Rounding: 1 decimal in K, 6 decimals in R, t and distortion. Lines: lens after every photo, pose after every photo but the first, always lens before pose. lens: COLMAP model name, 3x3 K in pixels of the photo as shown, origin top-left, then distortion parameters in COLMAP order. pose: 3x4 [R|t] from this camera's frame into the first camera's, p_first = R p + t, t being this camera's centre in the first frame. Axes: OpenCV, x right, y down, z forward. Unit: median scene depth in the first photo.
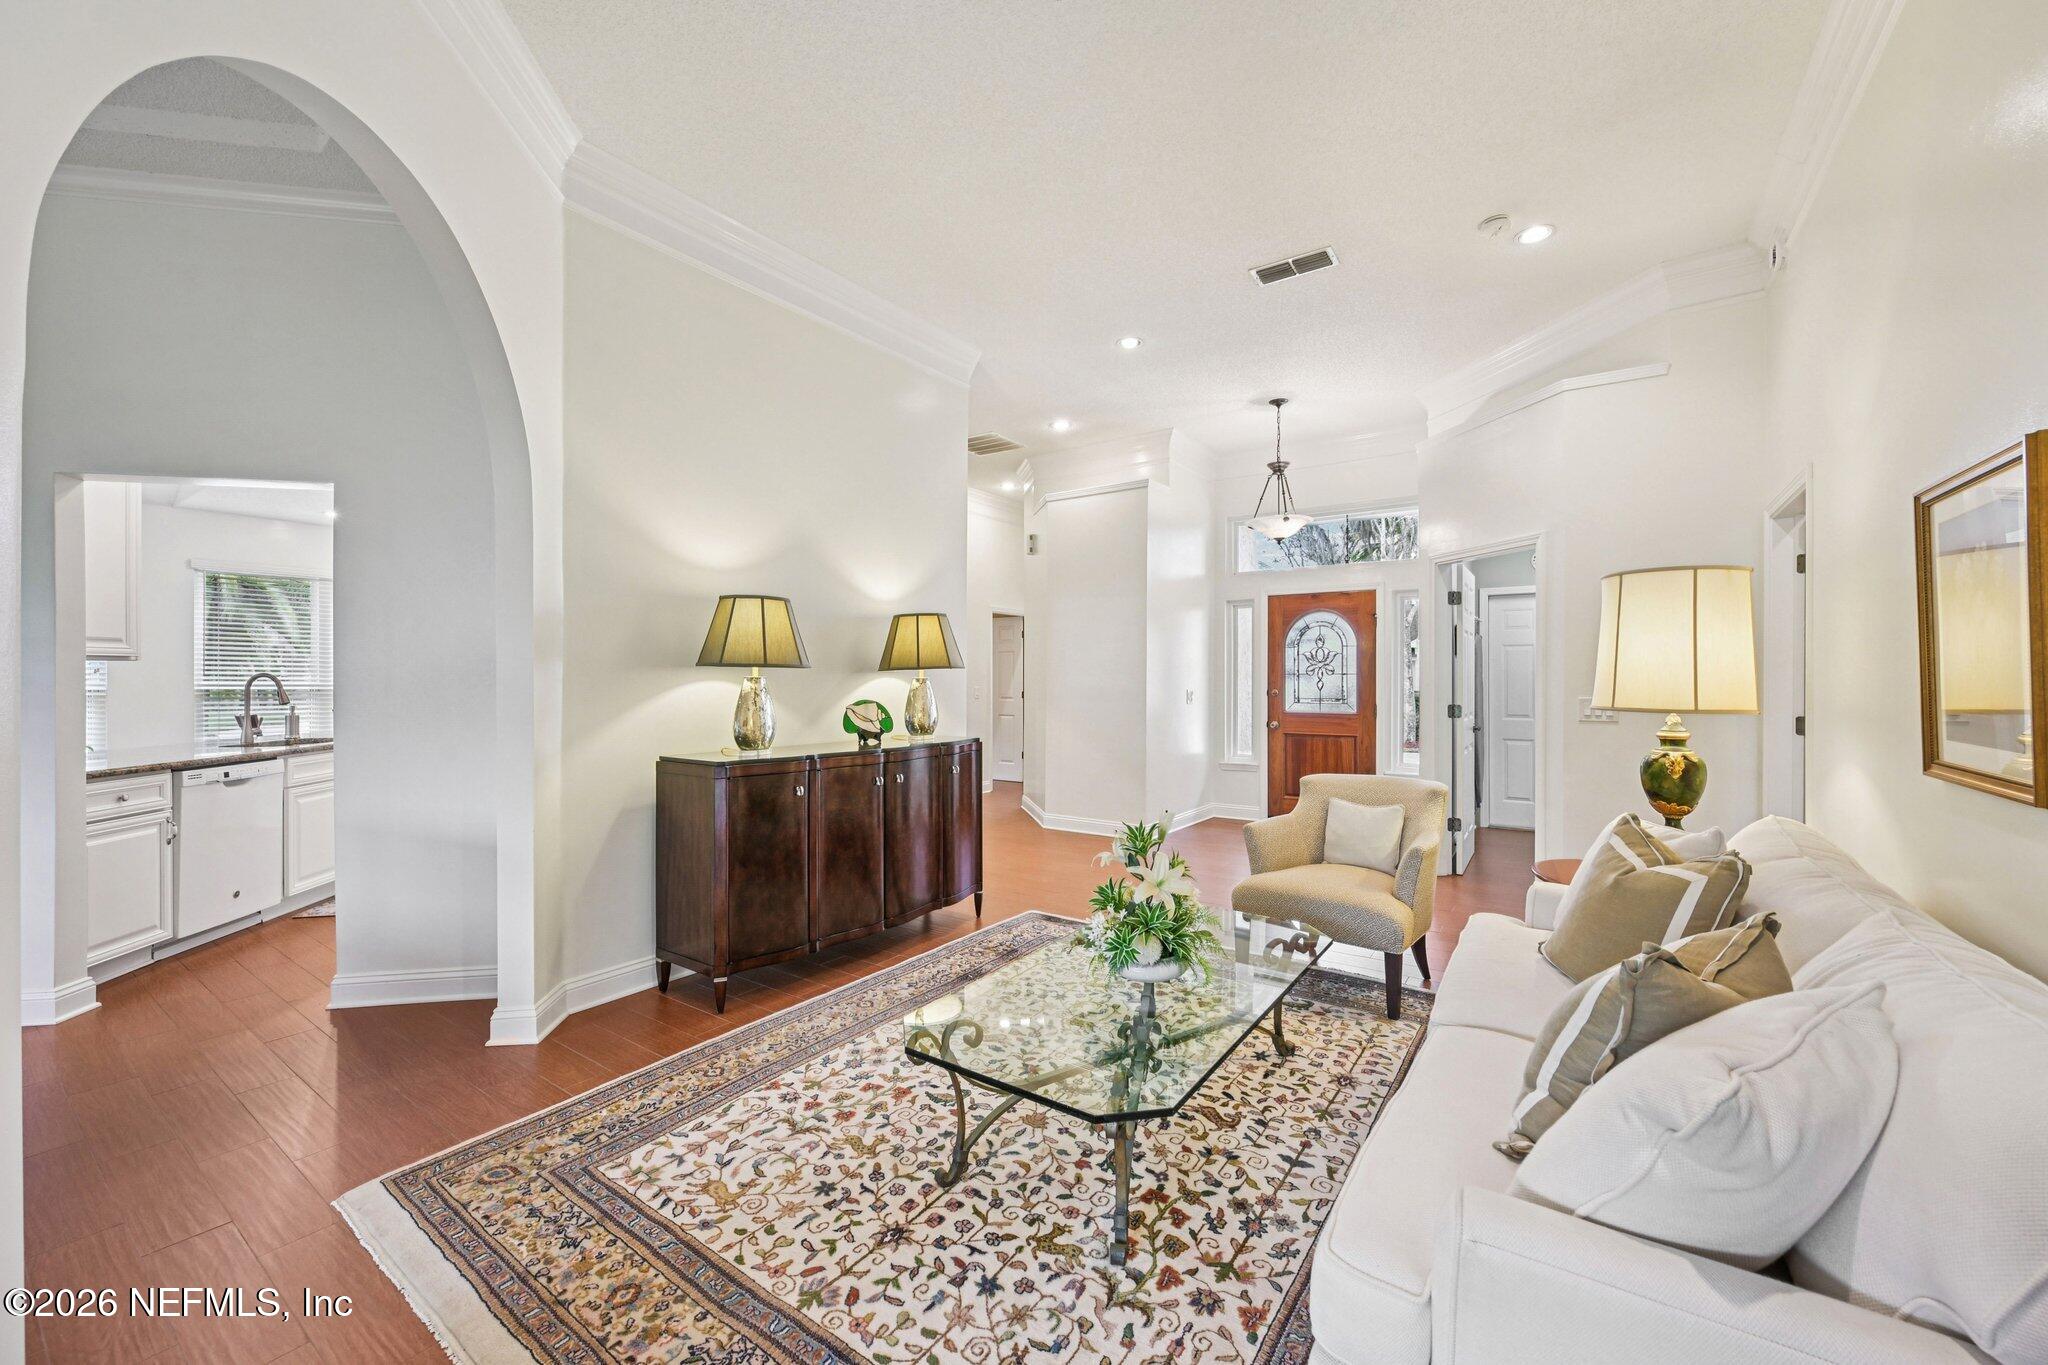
lens RADIAL K [[804.4, 0, 1029.7], [0, 804.4, 677.5], [0, 0, 1]] dist [0.000514, 0.000041]
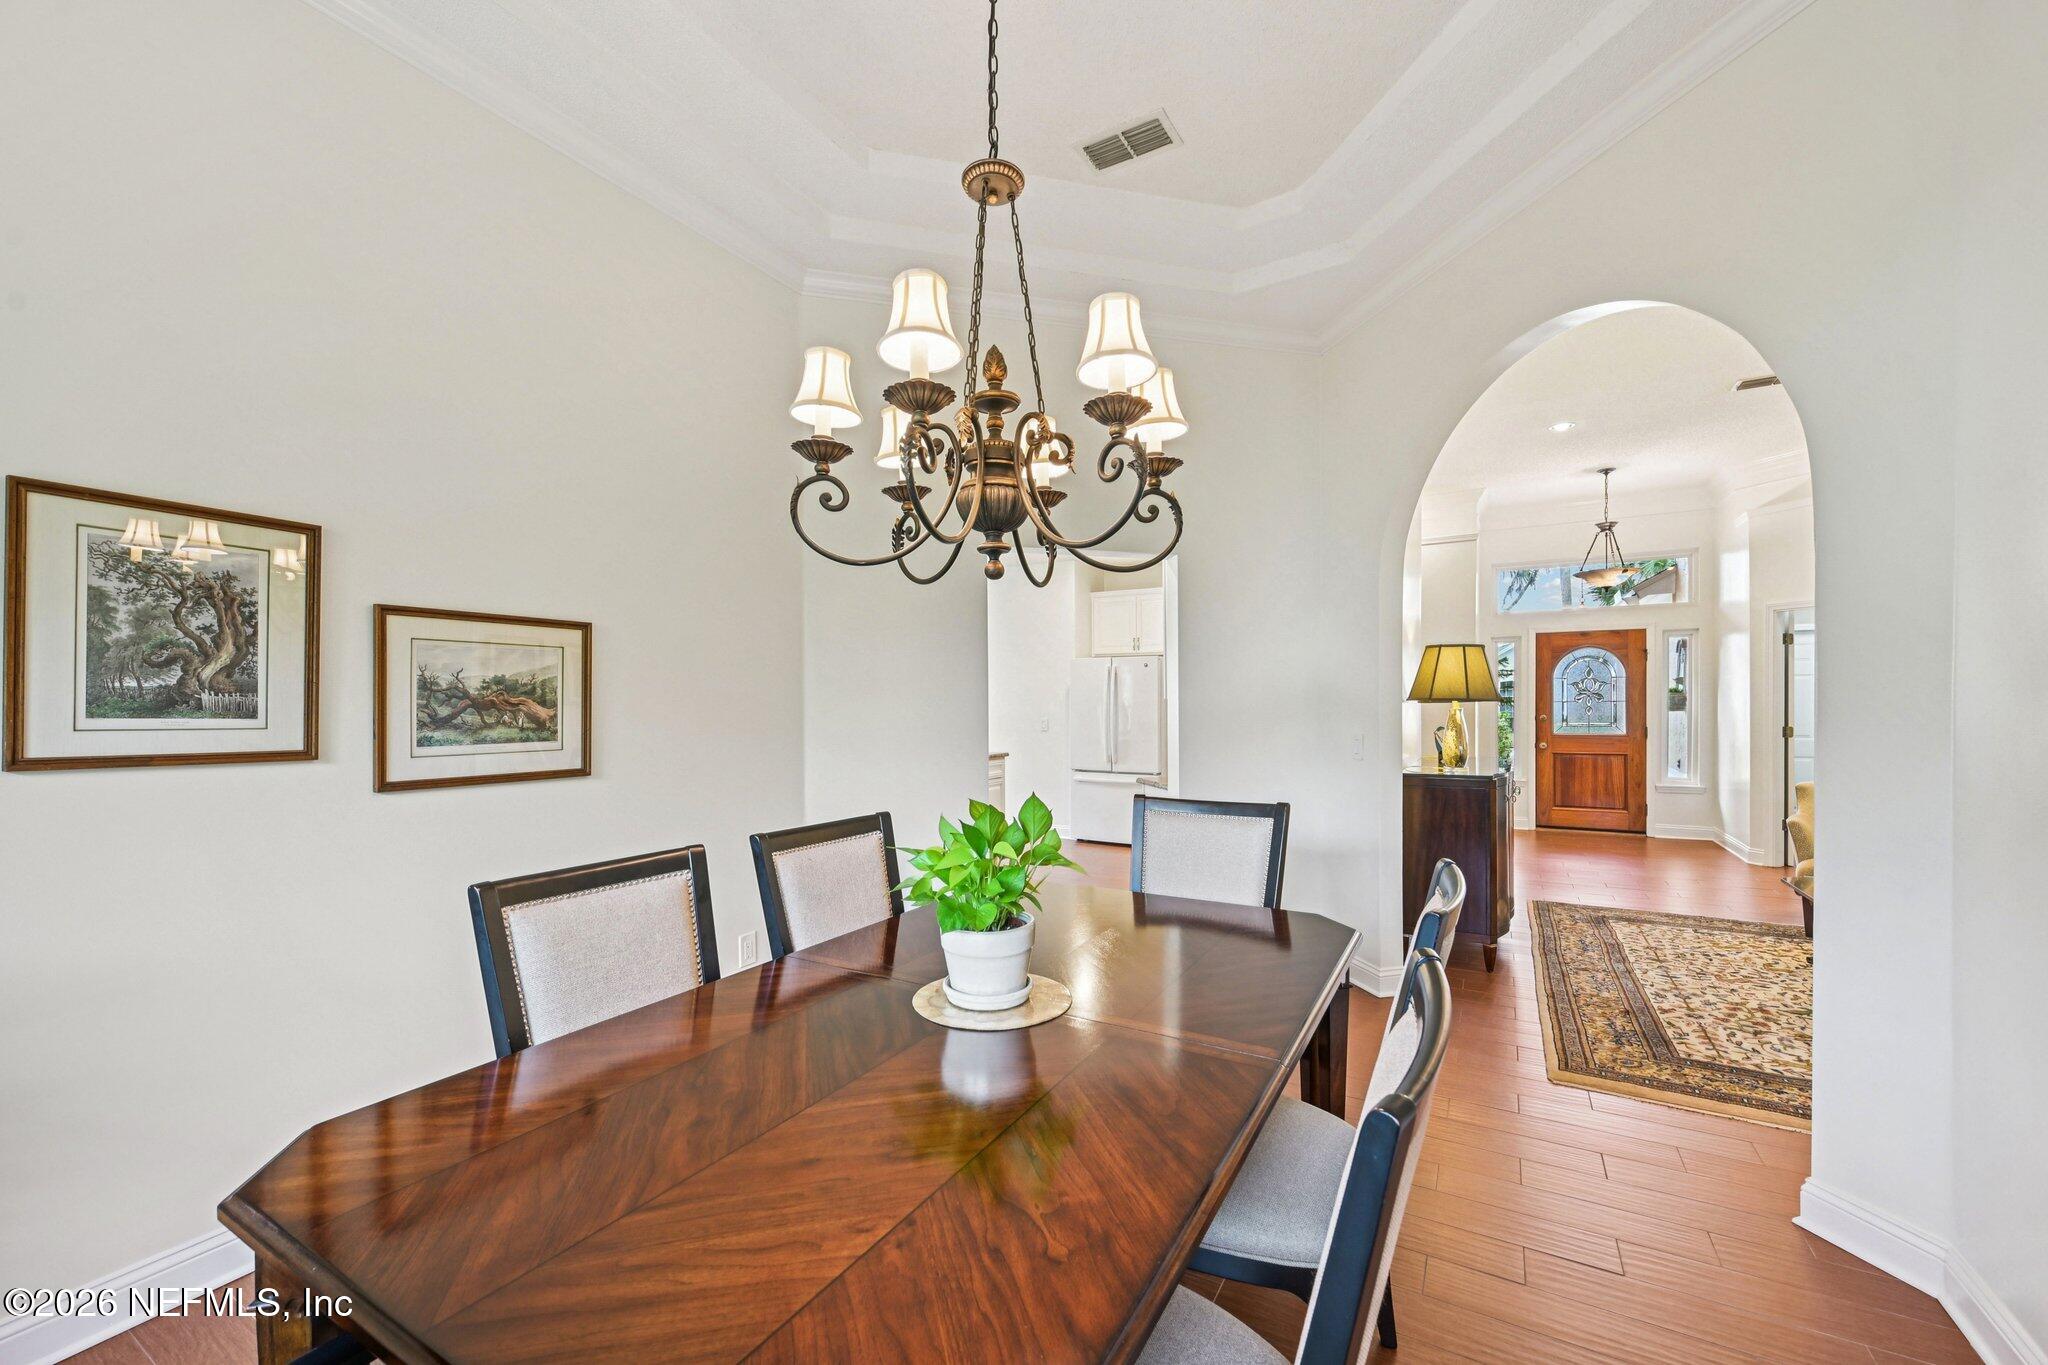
lens RADIAL K [[804.4, 0, 1025.1], [0, 804.4, 709.2], [0, 0, 1]] dist [0.000514, 0.000041]
pose [[0.997428, -0.007031, 0.071334, -1.438267], [0.006499, 0.999949, 0.007685, -0.018671], [-0.071384, -0.007202, 0.997423, -0.267163]]
